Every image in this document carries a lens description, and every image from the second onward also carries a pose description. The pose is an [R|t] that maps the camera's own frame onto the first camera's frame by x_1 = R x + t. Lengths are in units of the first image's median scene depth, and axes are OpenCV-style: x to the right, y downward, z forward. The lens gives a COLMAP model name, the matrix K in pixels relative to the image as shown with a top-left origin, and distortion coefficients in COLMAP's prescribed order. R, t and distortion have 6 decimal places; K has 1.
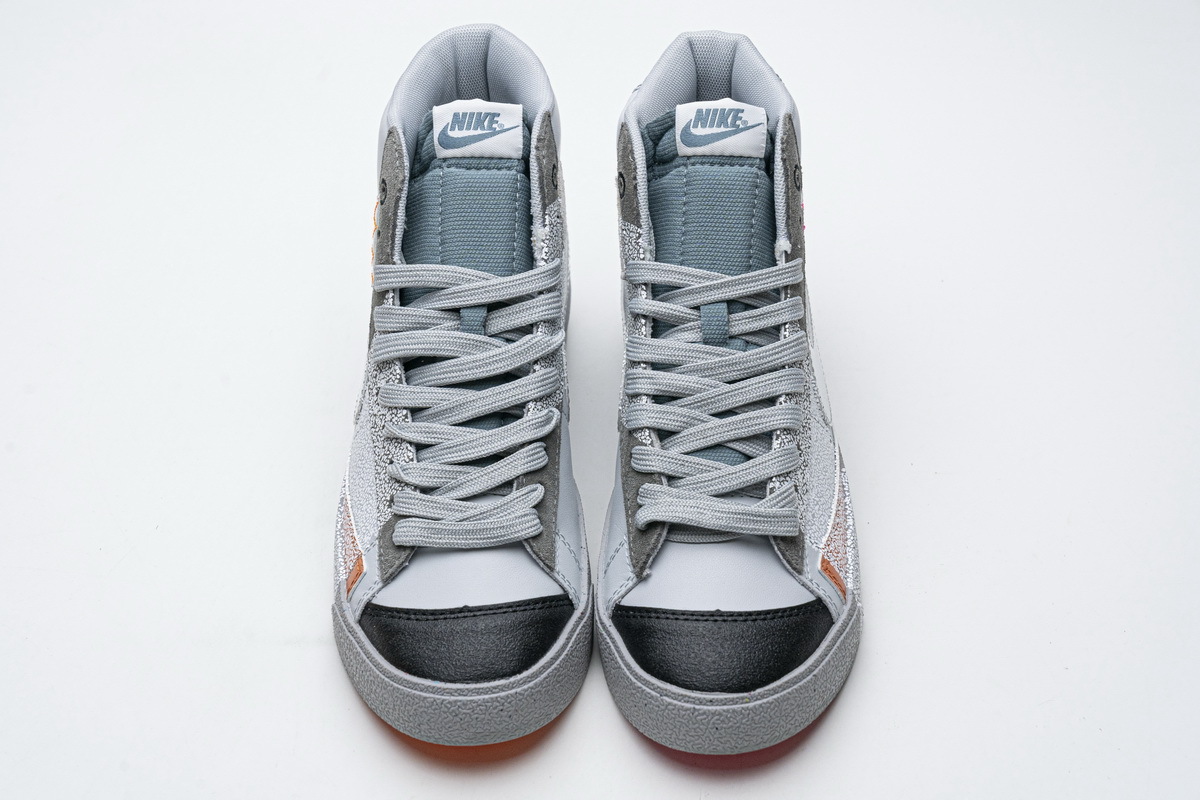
lens RADIAL K [[2375.4, 0, 593.5], [0, 2375.4, 403.9], [0, 0, 1]] dist [-0.045811, 0.000000]
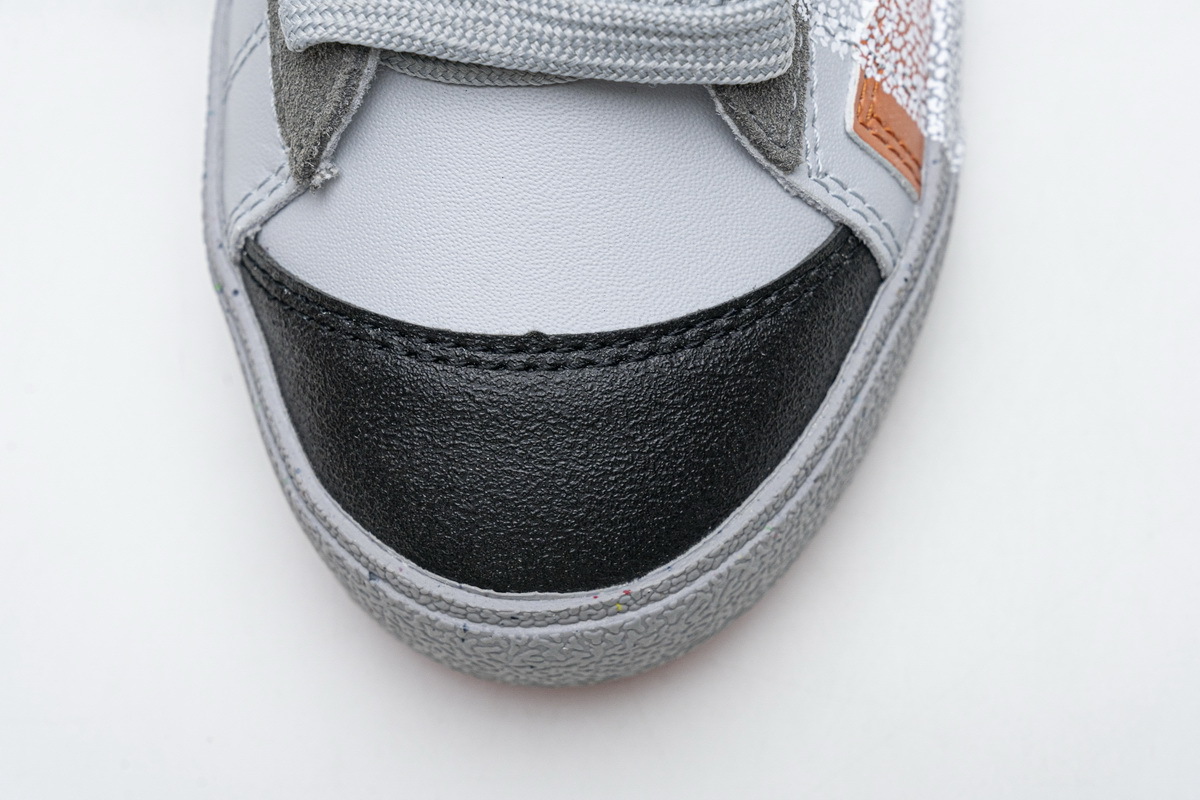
lens RADIAL K [[2375.4, 0, 602.9], [0, 2375.4, 405.1], [0, 0, 1]] dist [-0.045811, 0.000000]
pose [[0.999882, -0.014965, 0.003535, 0.059049], [0.010004, 0.807680, 0.589536, -0.095880], [-0.011678, -0.589431, 0.807734, 0.711917]]
